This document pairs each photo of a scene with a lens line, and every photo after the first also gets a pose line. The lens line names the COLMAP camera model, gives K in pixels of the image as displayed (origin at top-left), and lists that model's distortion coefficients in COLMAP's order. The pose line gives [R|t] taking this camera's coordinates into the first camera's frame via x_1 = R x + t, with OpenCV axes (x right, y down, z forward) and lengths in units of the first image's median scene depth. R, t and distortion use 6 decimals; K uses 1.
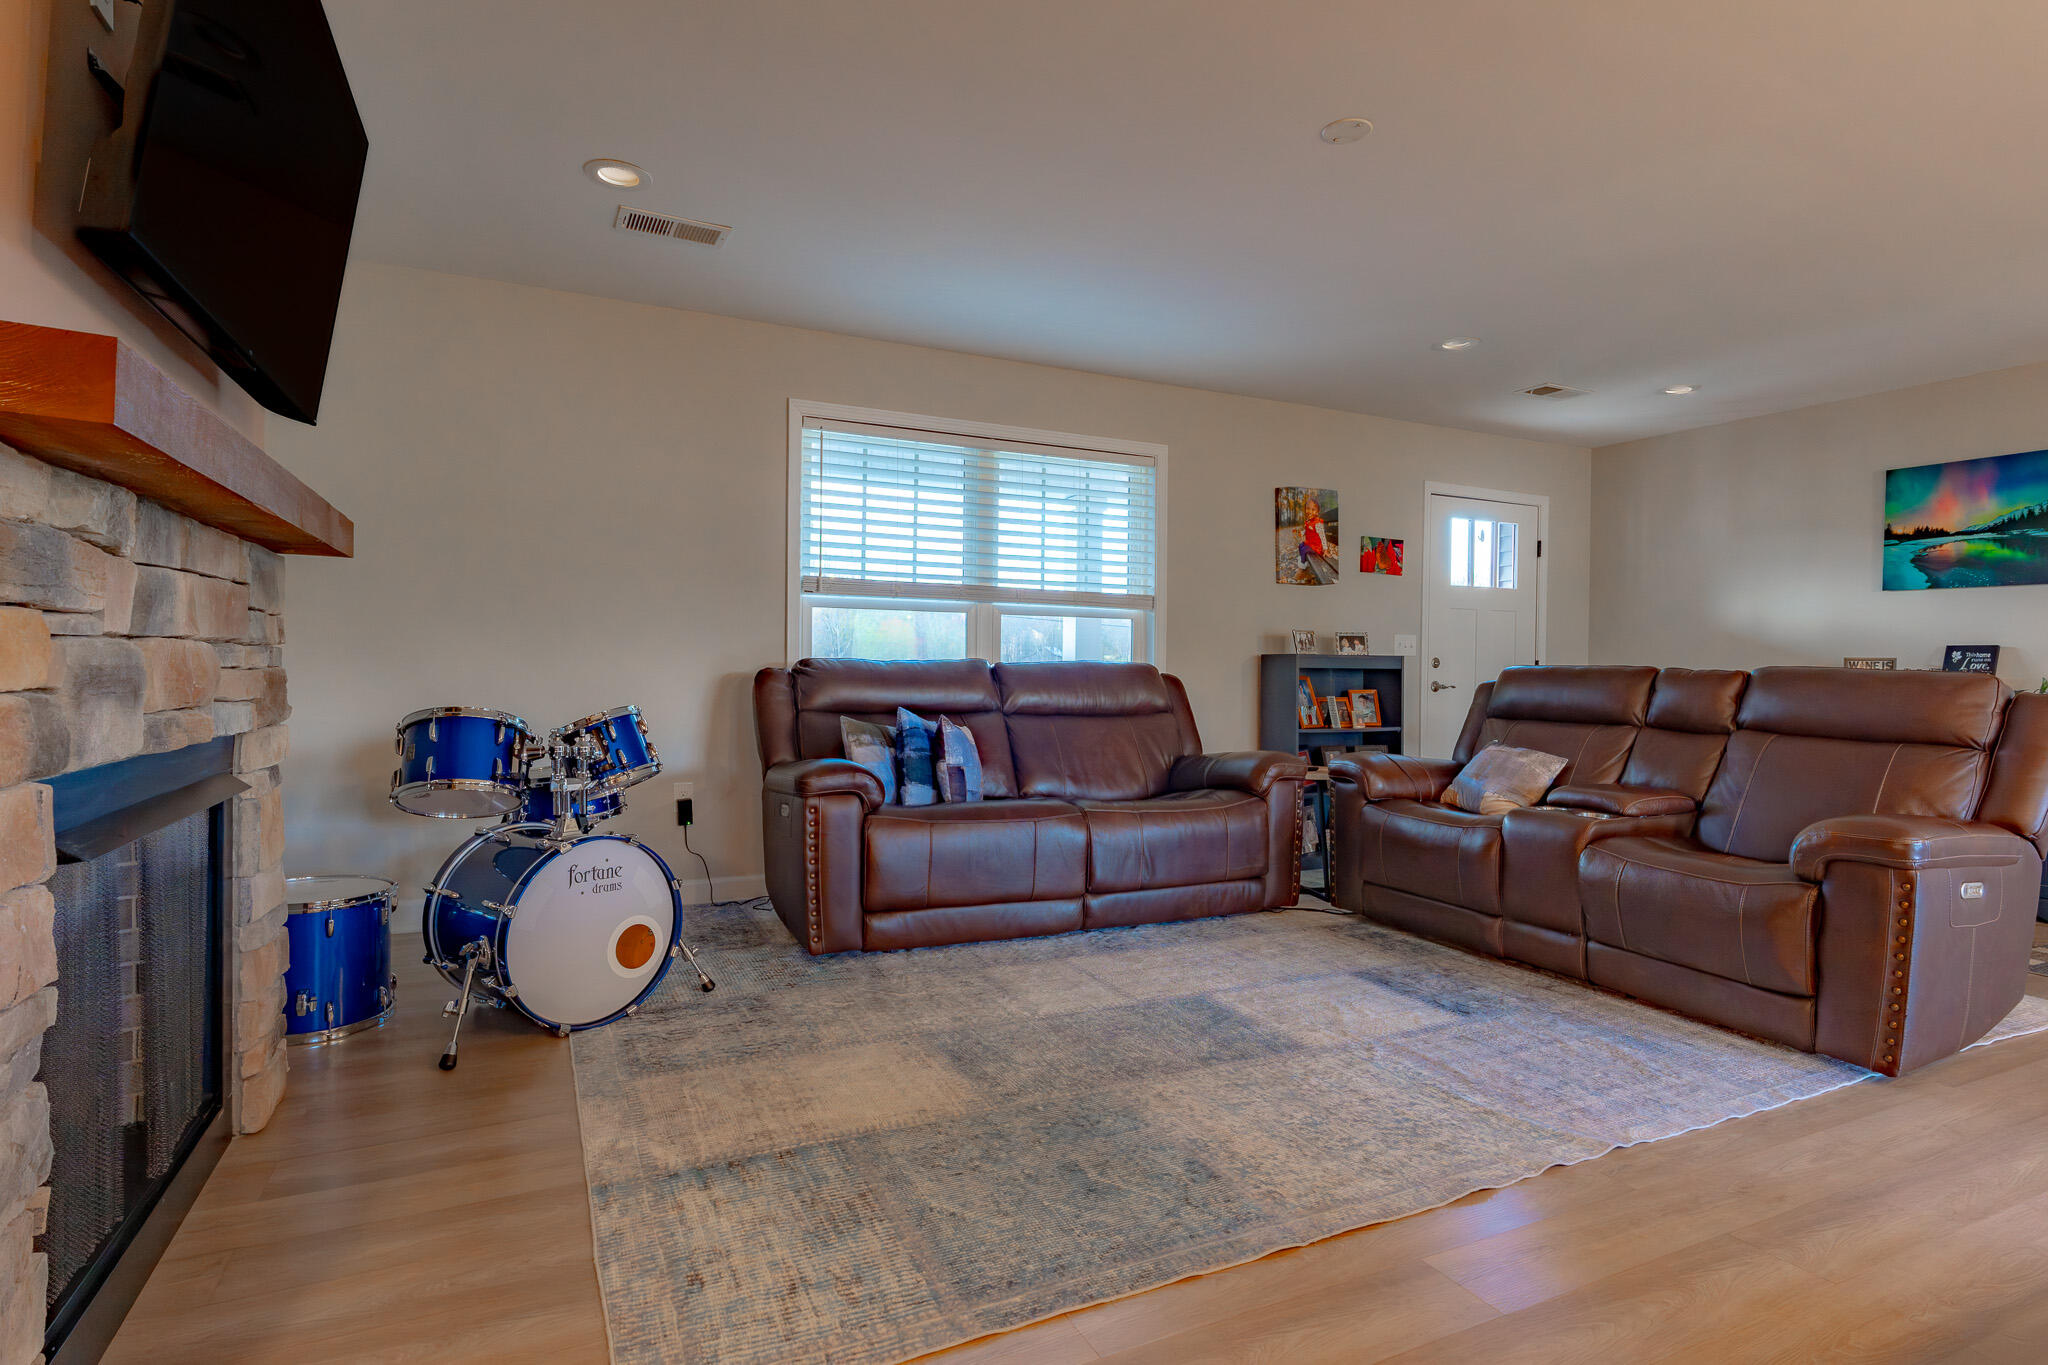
lens RADIAL K [[1034.4, 0, 1015.1], [0, 1034.4, 681.1], [0, 0, 1]] dist [-0.012502, 0.001230]
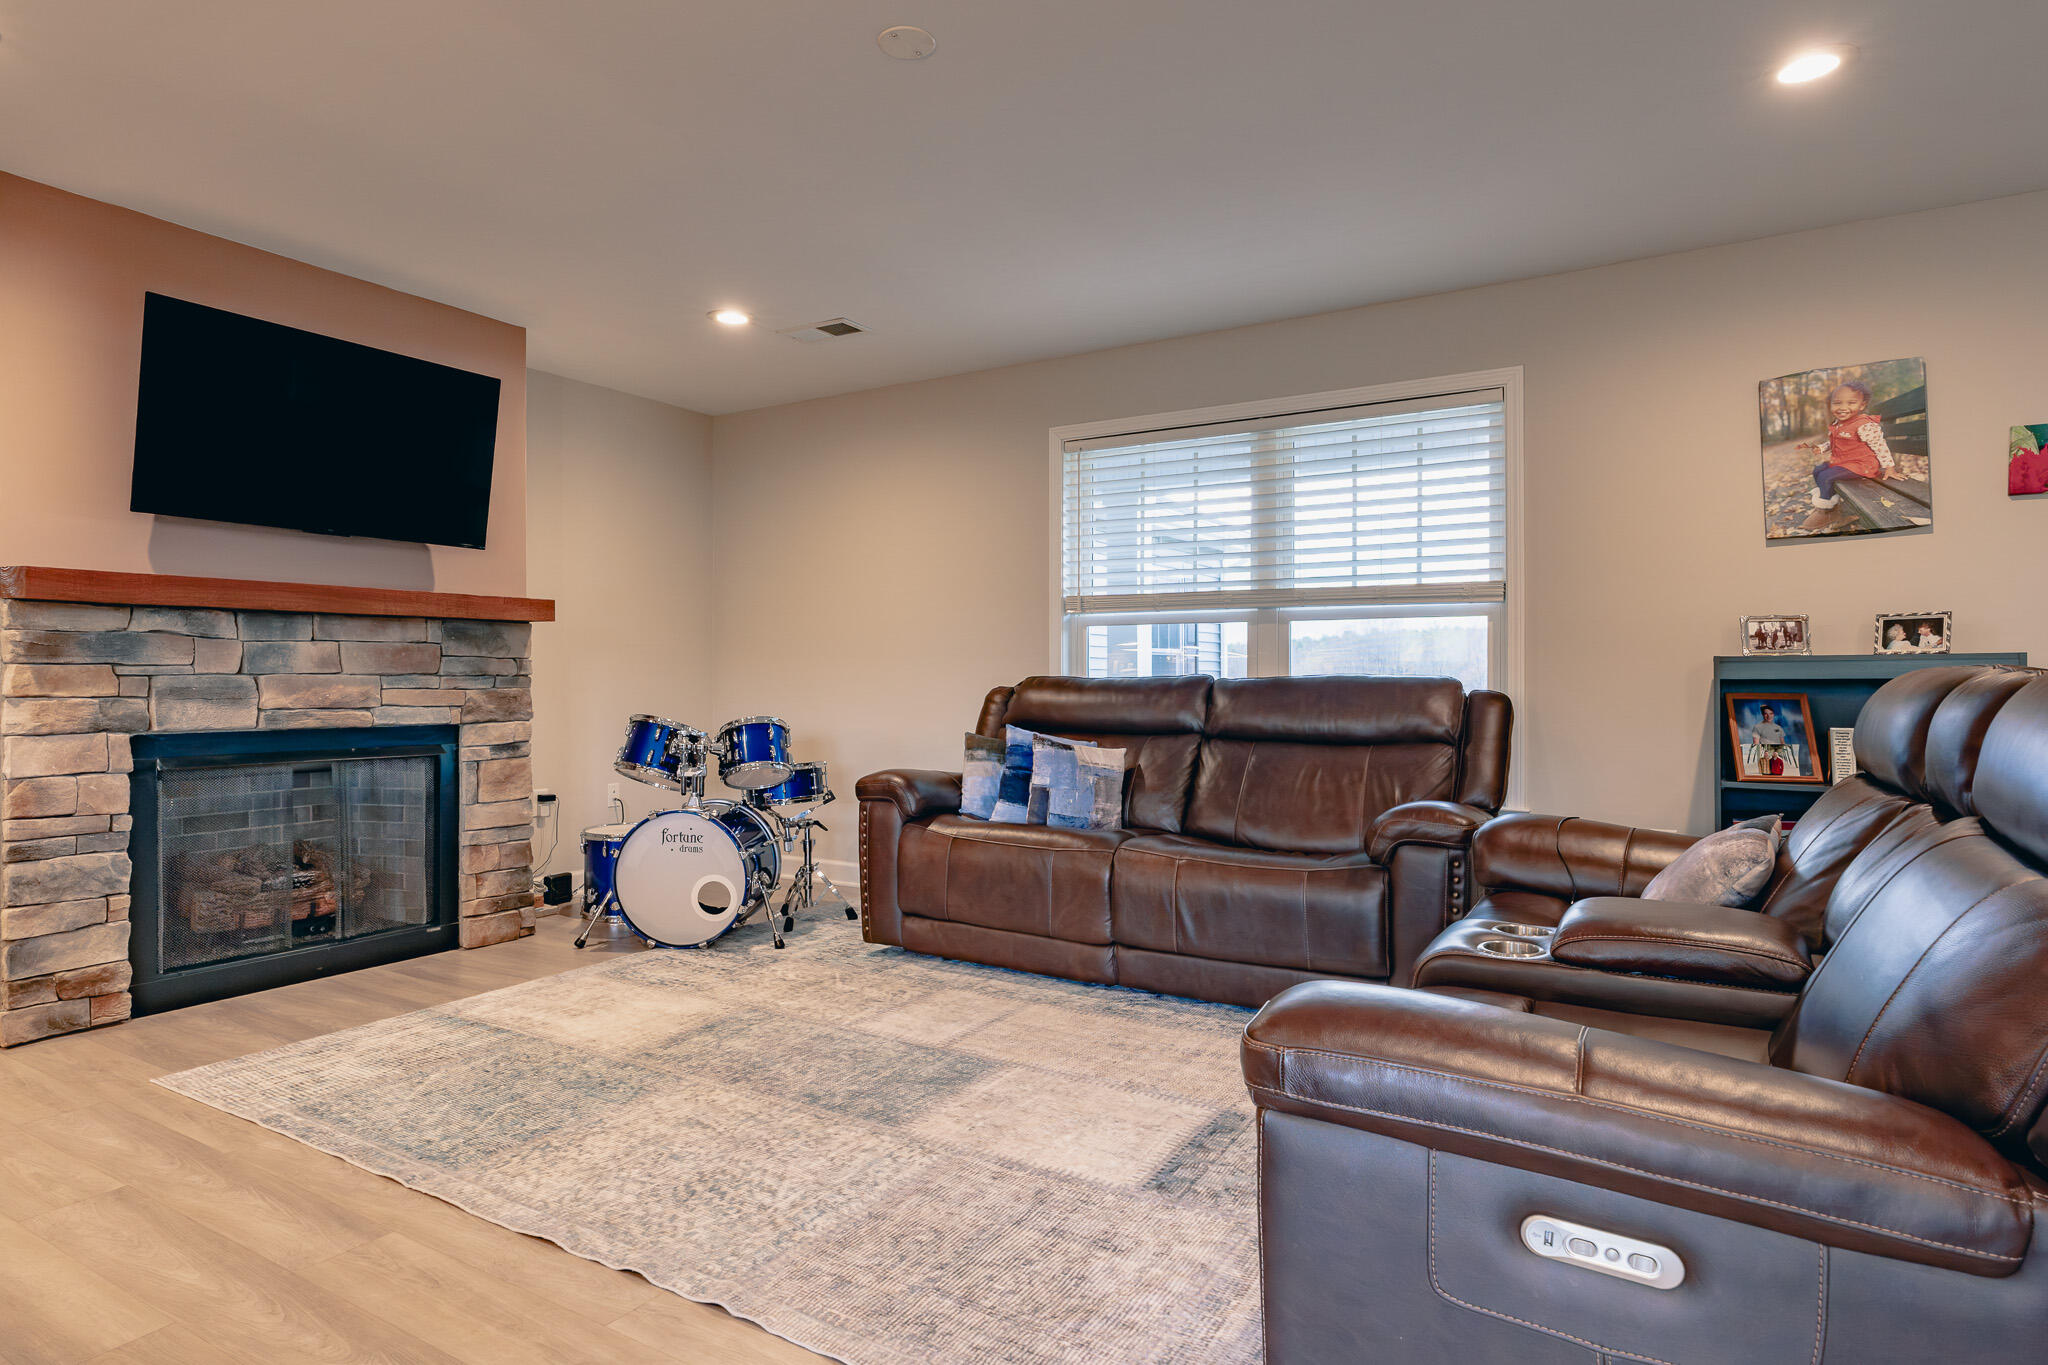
lens RADIAL K [[1118.6, 0, 1033.9], [0, 1118.6, 678.6], [0, 0, 1]] dist [-0.000852, -0.001997]
pose [[0.554758, -0.013531, -0.831902, 0.636202], [-0.005217, 0.999792, -0.019740, 0.001598], [0.831996, 0.015291, 0.554571, 0.327830]]
